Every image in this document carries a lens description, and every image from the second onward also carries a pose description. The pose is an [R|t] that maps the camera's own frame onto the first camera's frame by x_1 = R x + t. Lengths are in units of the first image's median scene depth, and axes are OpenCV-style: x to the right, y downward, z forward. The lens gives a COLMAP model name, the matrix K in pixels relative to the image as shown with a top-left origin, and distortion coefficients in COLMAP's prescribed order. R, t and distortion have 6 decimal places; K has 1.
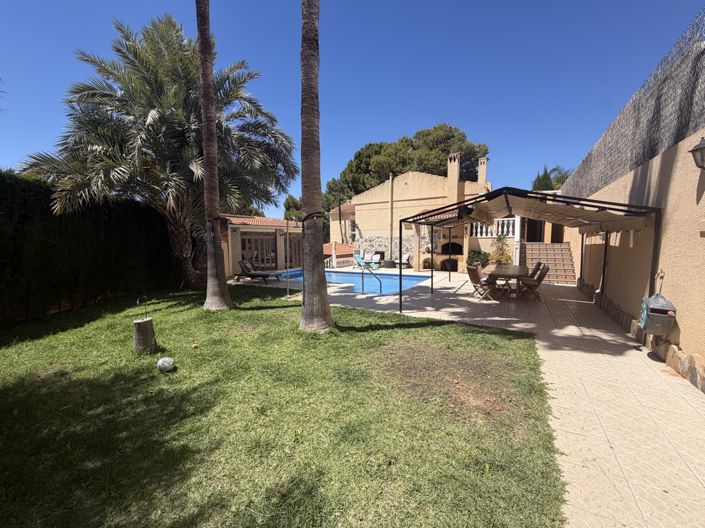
lens RADIAL K [[281.3, 0, 348.7], [0, 281.3, 265.7], [0, 0, 1]] dist [0.001485, -0.000216]
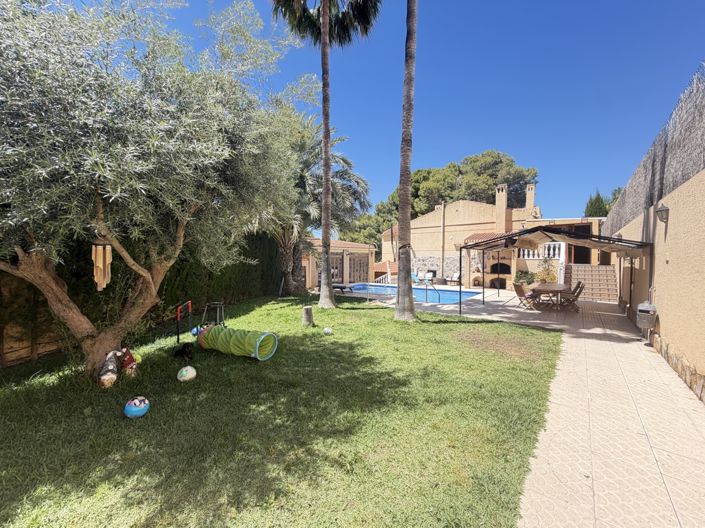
lens RADIAL K [[281.3, 0, 347.5], [0, 281.3, 264.8], [0, 0, 1]] dist [0.001485, -0.000216]
pose [[0.988955, 0.015734, -0.147382, -0.072301], [-0.025535, 0.997569, -0.064846, 0.012507], [0.146003, 0.067893, 0.986952, -0.199042]]
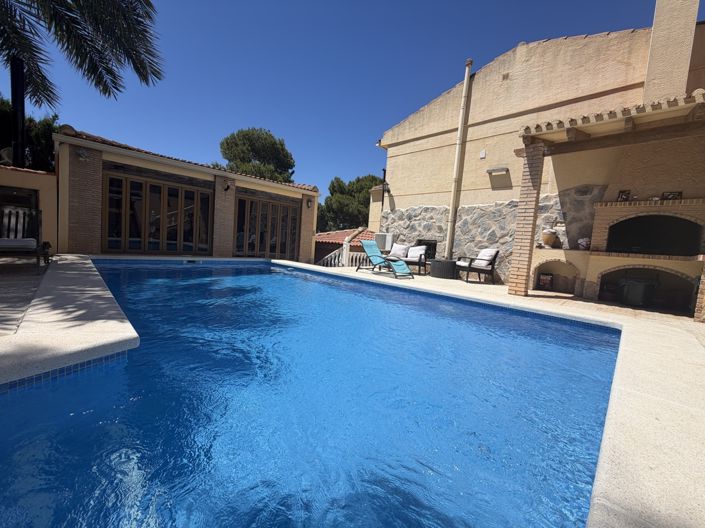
lens RADIAL K [[281.3, 0, 350.8], [0, 281.3, 263.8], [0, 0, 1]] dist [0.001485, -0.000216]
pose [[0.965479, 0.099269, -0.240824, 0.130369], [-0.106395, 0.994183, -0.016736, 0.010976], [0.237761, 0.041781, 0.970425, 0.650077]]
